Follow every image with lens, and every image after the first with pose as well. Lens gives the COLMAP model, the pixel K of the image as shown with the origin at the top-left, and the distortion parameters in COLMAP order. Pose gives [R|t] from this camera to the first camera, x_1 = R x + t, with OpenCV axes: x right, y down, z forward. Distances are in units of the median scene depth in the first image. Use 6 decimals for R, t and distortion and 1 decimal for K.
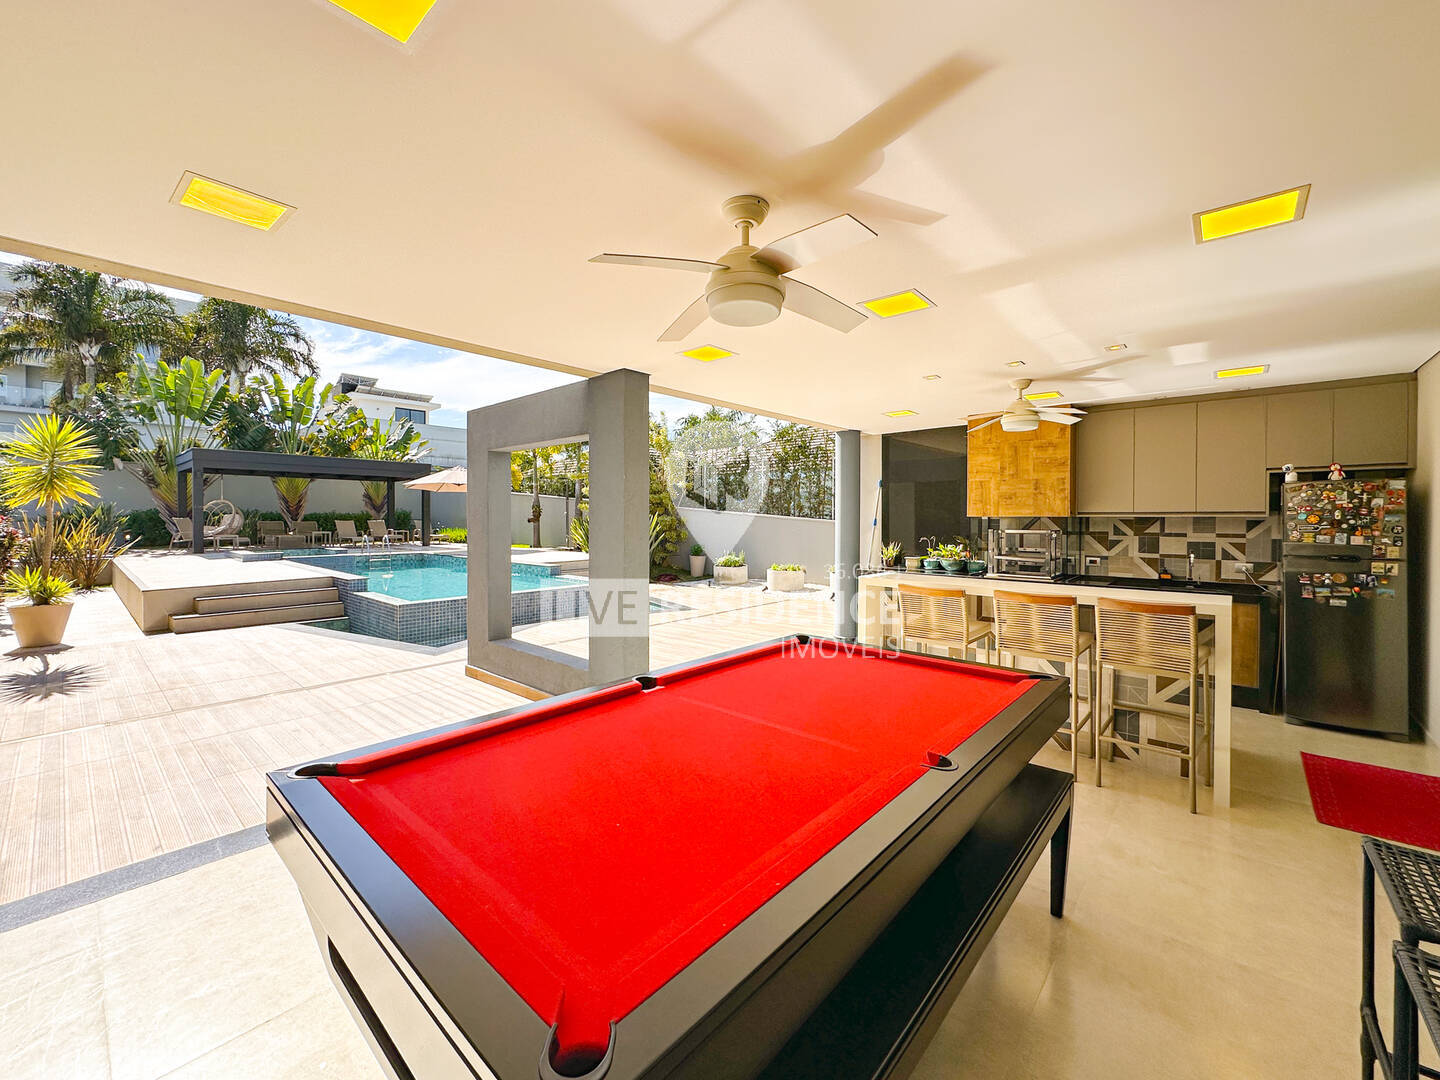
lens RADIAL K [[594.2, 0, 712.3], [0, 594.2, 518.0], [0, 0, 1]] dist [-0.004978, 0.001123]
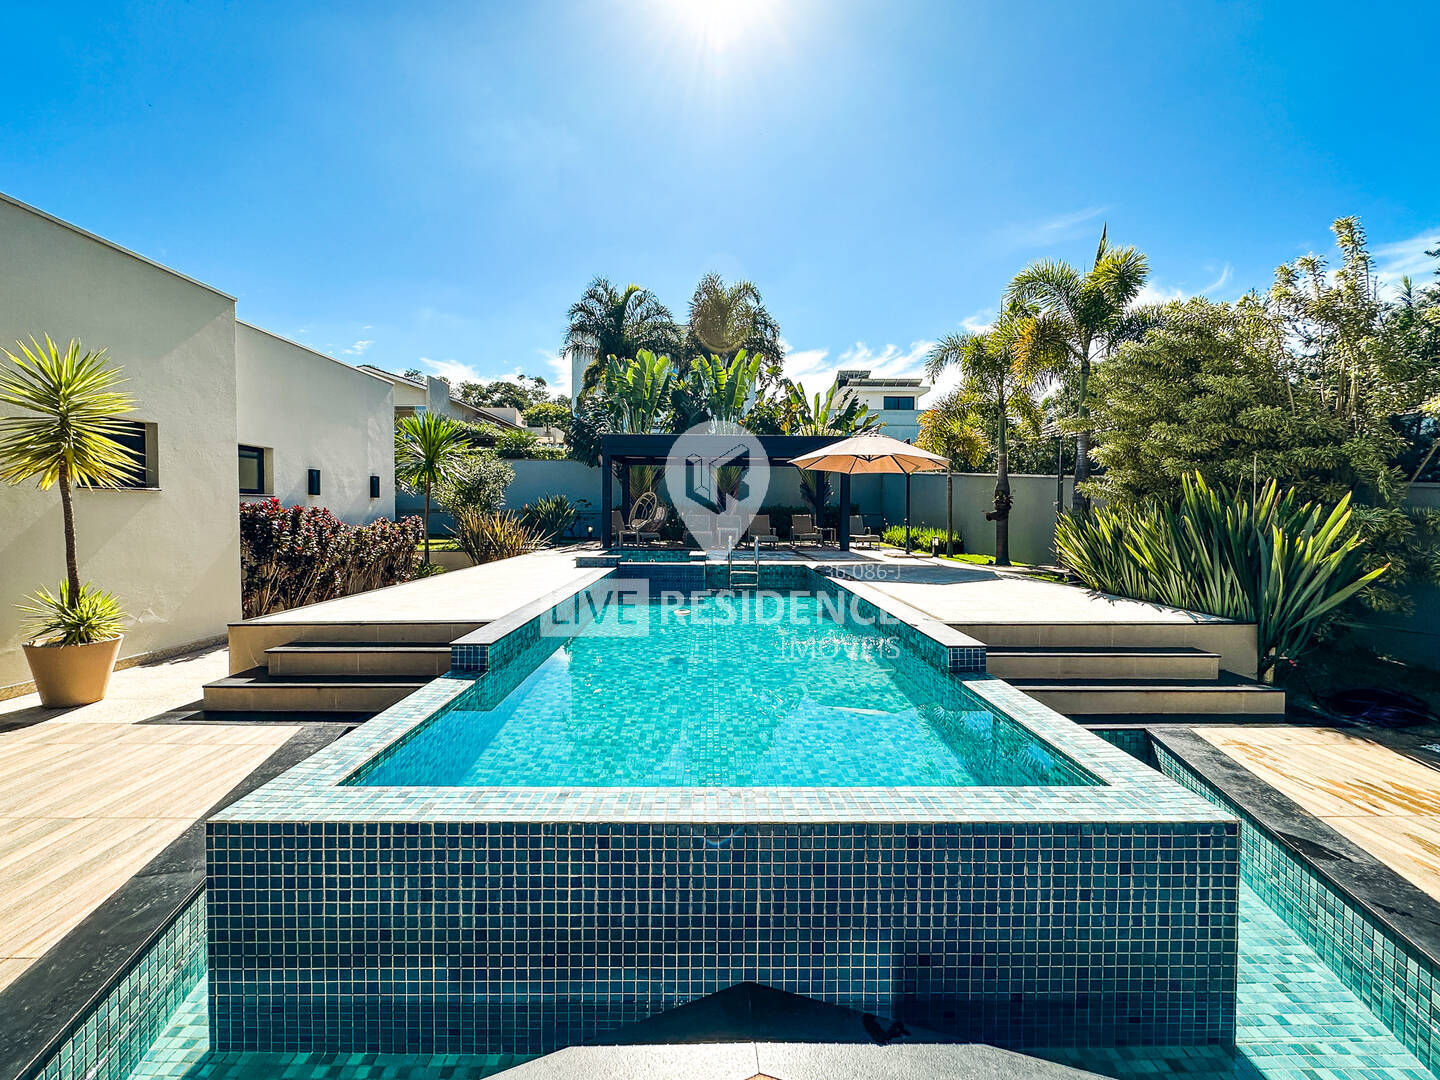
lens RADIAL K [[594.2, 0, 713.4], [0, 594.2, 539.9], [0, 0, 1]] dist [-0.004978, 0.001123]
pose [[0.688785, 0.037147, -0.724014, -0.070601], [-0.004677, 0.998893, 0.046801, 0.000555], [0.724951, -0.028850, 0.688196, 0.397954]]
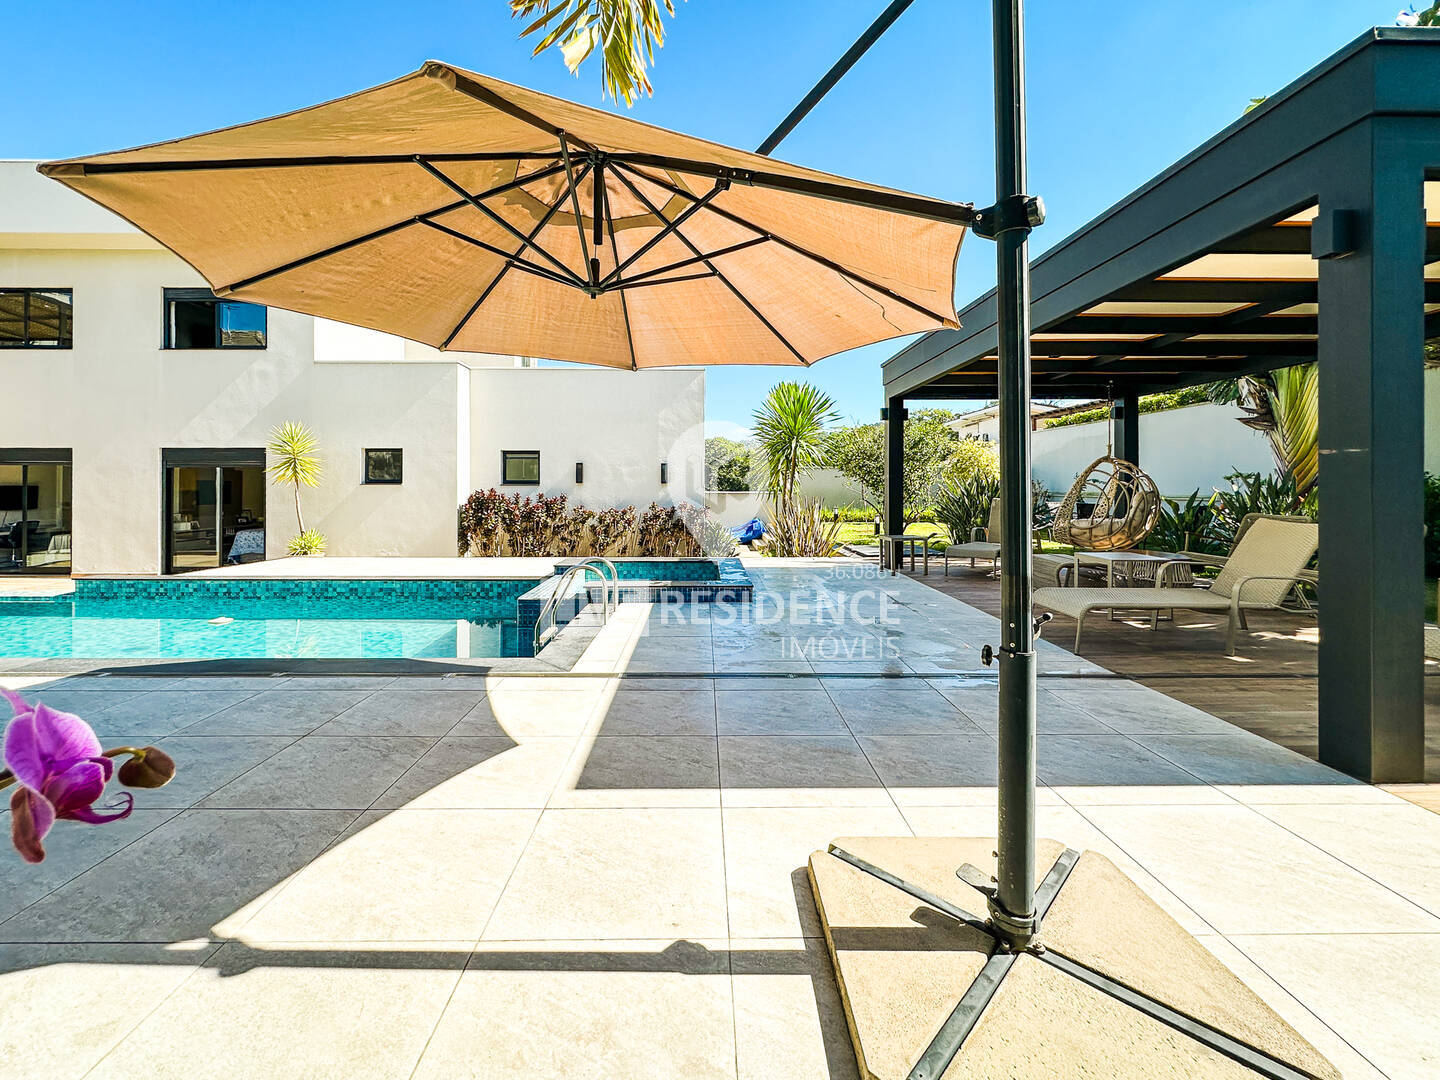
lens RADIAL K [[594.2, 0, 745.2], [0, 594.2, 480.8], [0, 0, 1]] dist [-0.004978, 0.001123]
pose [[-0.735829, -0.007484, -0.677126, -0.398714], [-0.003539, 0.999968, -0.007206, -0.011900], [0.677158, -0.002906, -0.735832, 1.143437]]
